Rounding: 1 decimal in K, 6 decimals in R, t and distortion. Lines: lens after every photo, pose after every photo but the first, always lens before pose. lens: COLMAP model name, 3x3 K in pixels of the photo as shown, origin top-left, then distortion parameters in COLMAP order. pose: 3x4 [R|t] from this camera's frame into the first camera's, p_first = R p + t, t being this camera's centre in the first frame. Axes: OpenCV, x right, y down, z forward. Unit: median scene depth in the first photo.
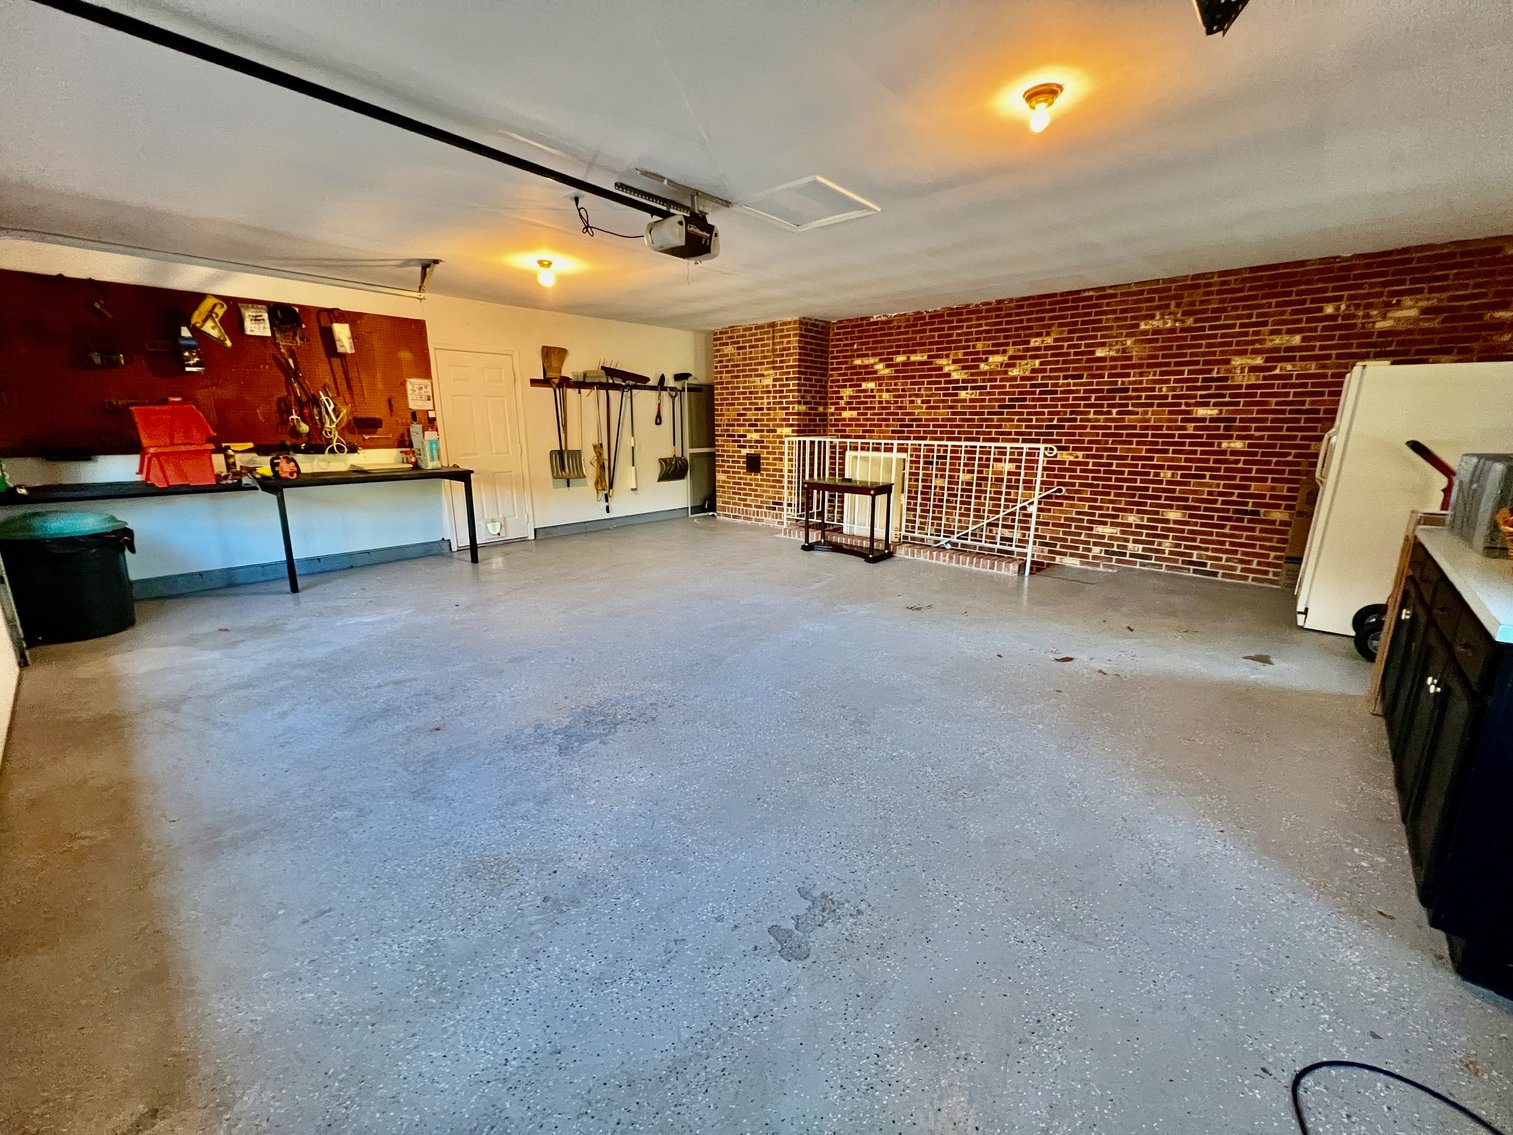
lens RADIAL K [[610.4, 0, 761.1], [0, 610.4, 565.8], [0, 0, 1]] dist [-0.002428, -0.000360]
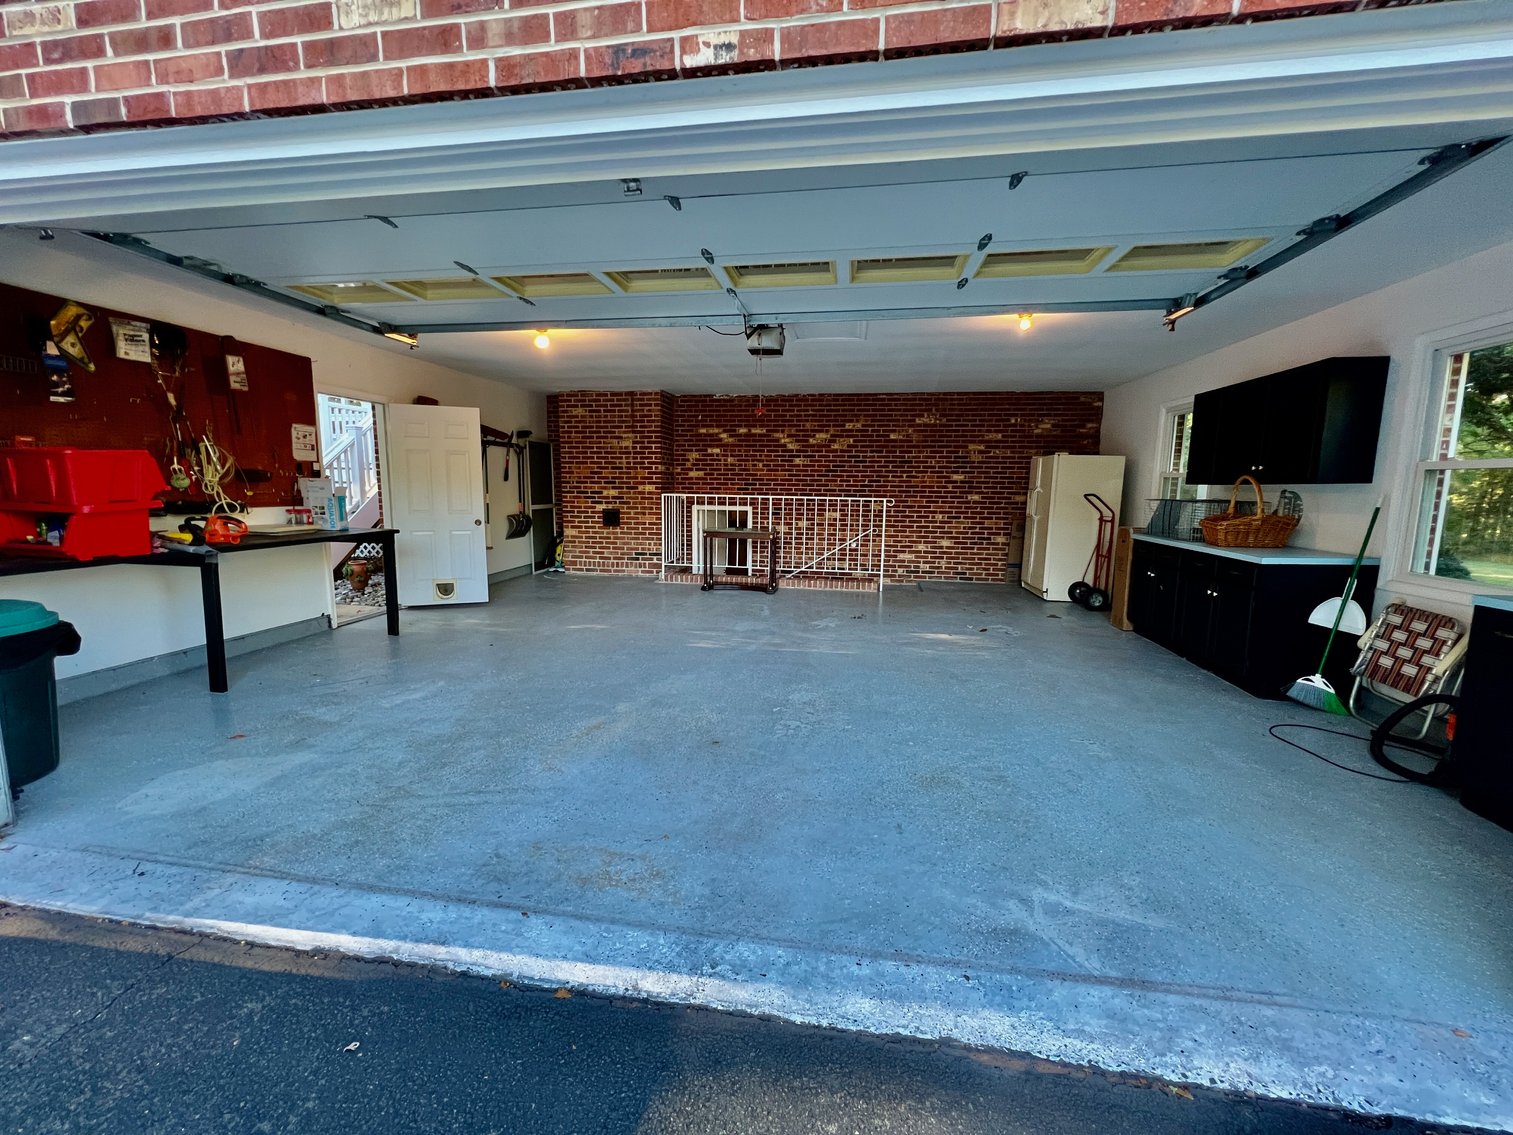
lens RADIAL K [[605.7, 0, 759.9], [0, 605.7, 564.5], [0, 0, 1]] dist [-0.002465, 0.000546]
pose [[0.837257, -0.063949, 0.543058, -0.504295], [0.114422, 0.991641, -0.059637, 0.006583], [-0.534705, 0.112069, 0.837575, -0.015426]]
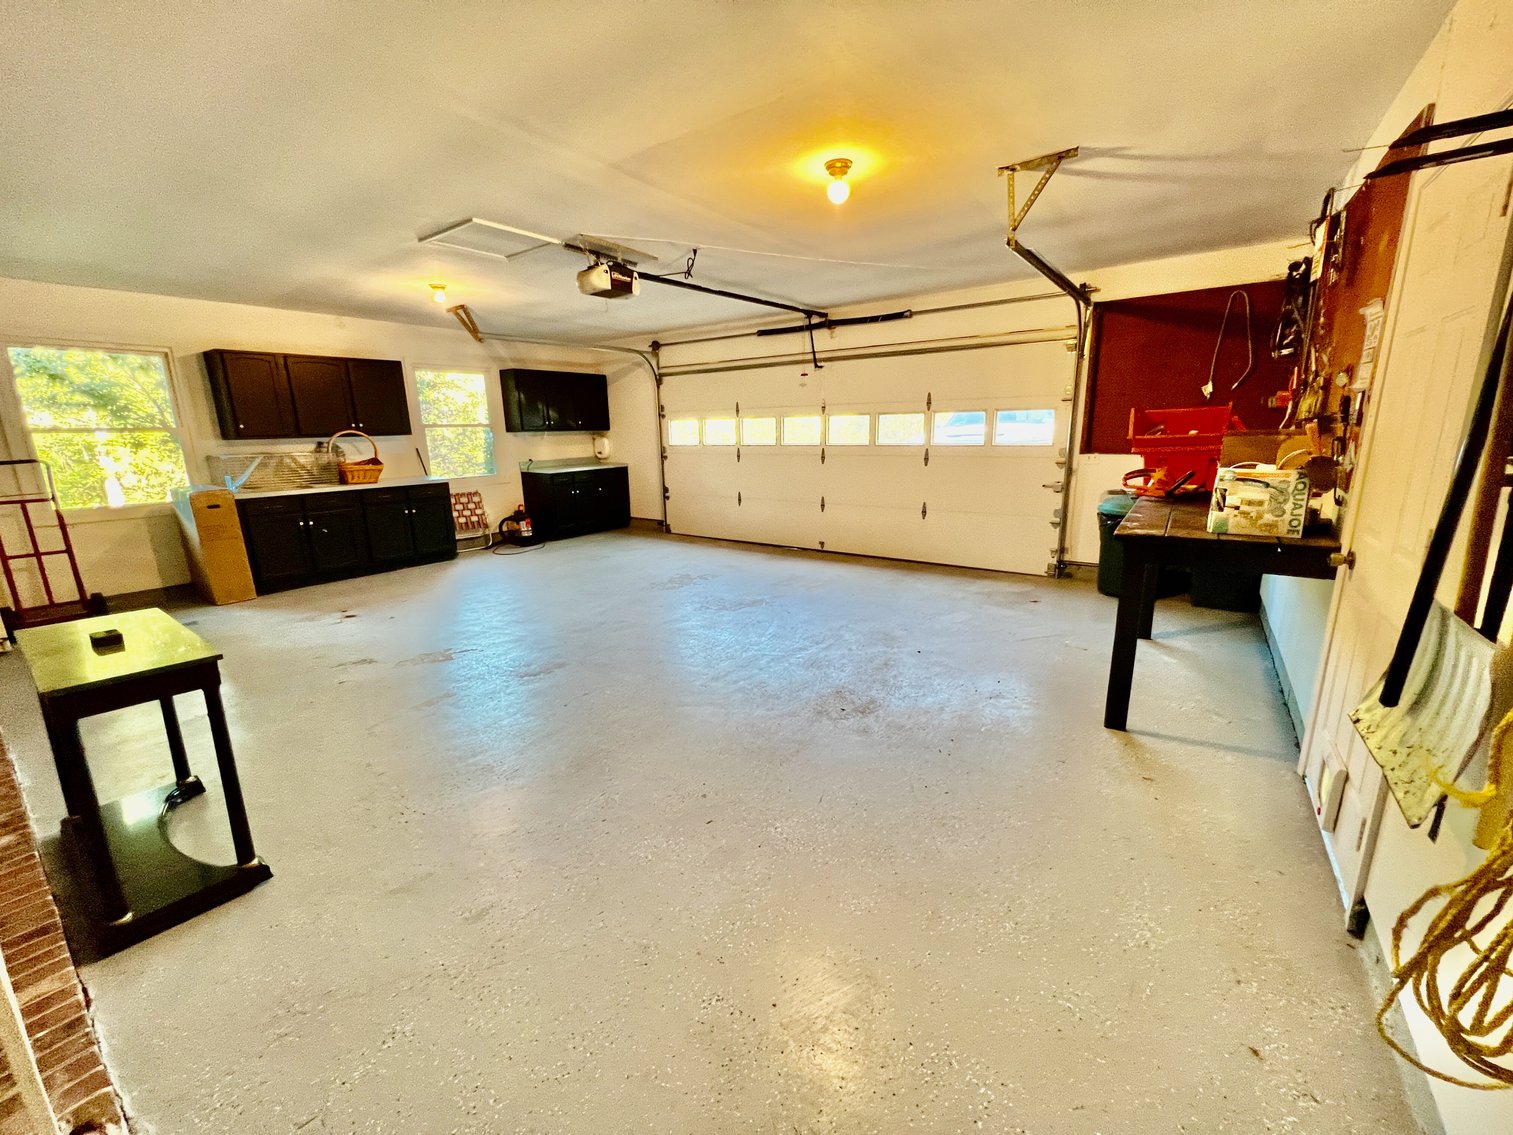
lens RADIAL K [[605.7, 0, 757.3], [0, 605.7, 561.8], [0, 0, 1]] dist [-0.002465, 0.000546]
pose [[-0.993613, 0.044063, -0.103881, -0.157353], [-0.005694, 0.899854, 0.436153, -0.327131], [0.112696, 0.433959, -0.893856, 1.351165]]
